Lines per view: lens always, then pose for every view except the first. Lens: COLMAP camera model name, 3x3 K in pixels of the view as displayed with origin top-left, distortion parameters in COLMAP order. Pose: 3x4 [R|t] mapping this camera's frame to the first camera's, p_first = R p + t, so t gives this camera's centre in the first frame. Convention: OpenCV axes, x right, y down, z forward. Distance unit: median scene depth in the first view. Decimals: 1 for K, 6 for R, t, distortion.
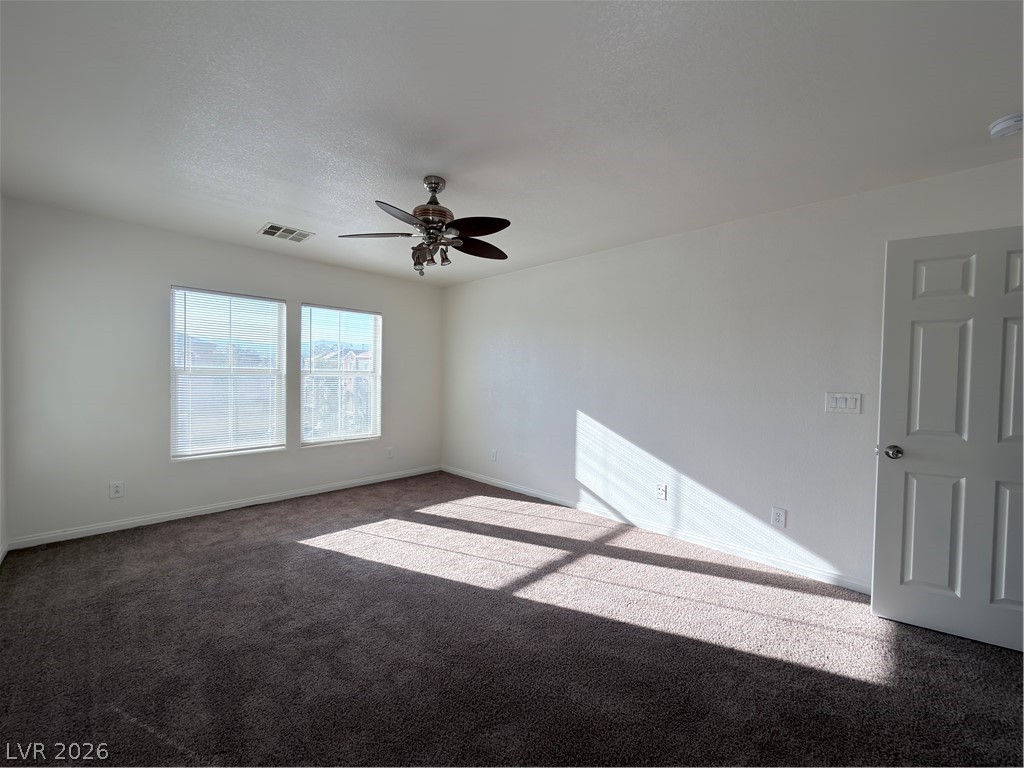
lens RADIAL K [[409.5, 0, 510.0], [0, 409.5, 384.8], [0, 0, 1]] dist [0.000396, -0.000051]
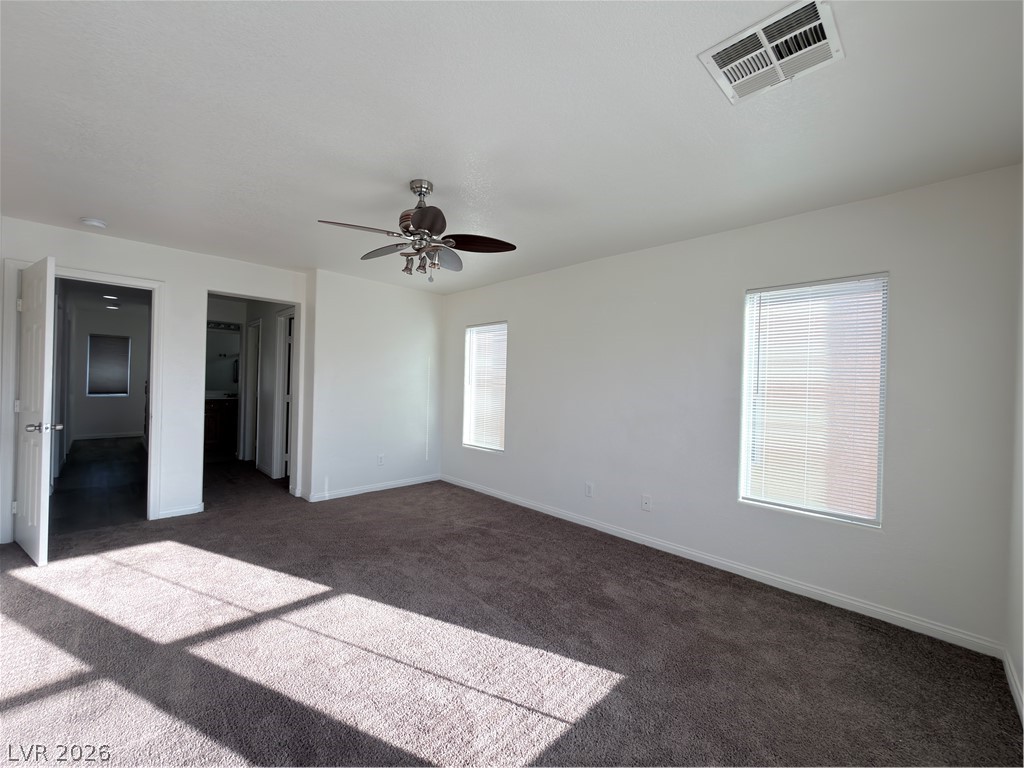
lens RADIAL K [[409.5, 0, 510.0], [0, 409.5, 384.8], [0, 0, 1]] dist [0.000396, -0.000051]
pose [[-0.999053, -0.041834, 0.011921, -0.304378], [-0.041512, 0.998797, 0.026084, -0.038354], [-0.012998, 0.025564, -0.999589, 1.406993]]
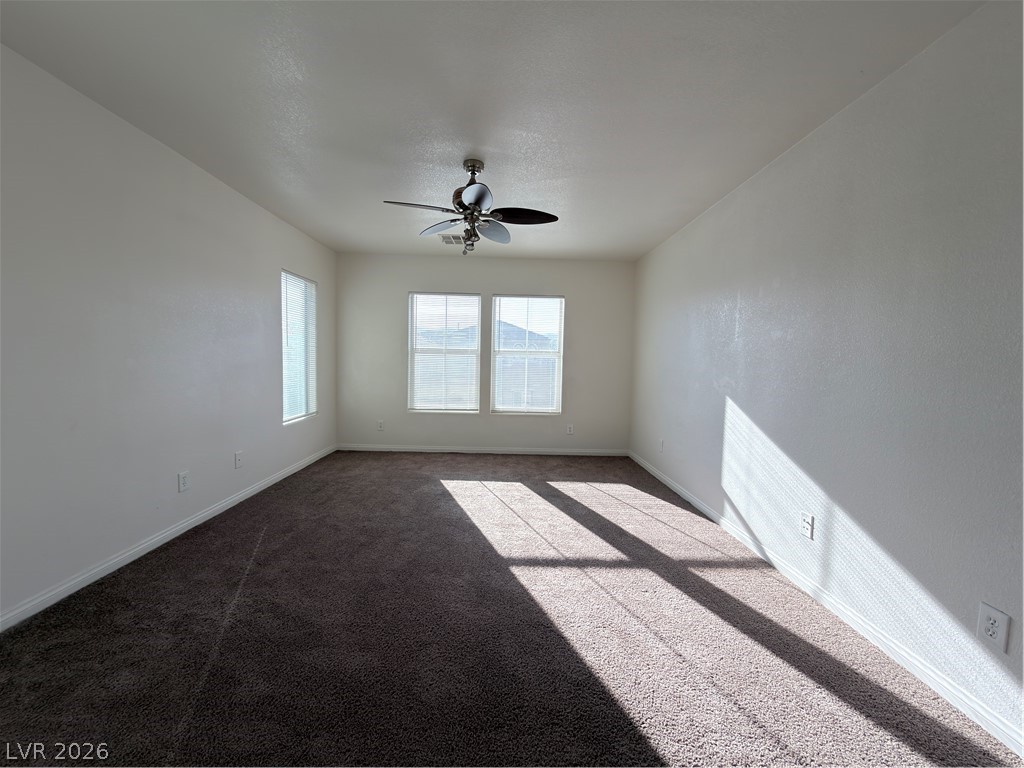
lens RADIAL K [[409.5, 0, 510.0], [0, 409.5, 384.8], [0, 0, 1]] dist [0.000396, -0.000051]
pose [[0.713468, 0.043454, -0.699339, 0.466514], [-0.028323, 0.999048, 0.033181, 0.031619], [0.700115, -0.003866, 0.714019, 0.210717]]
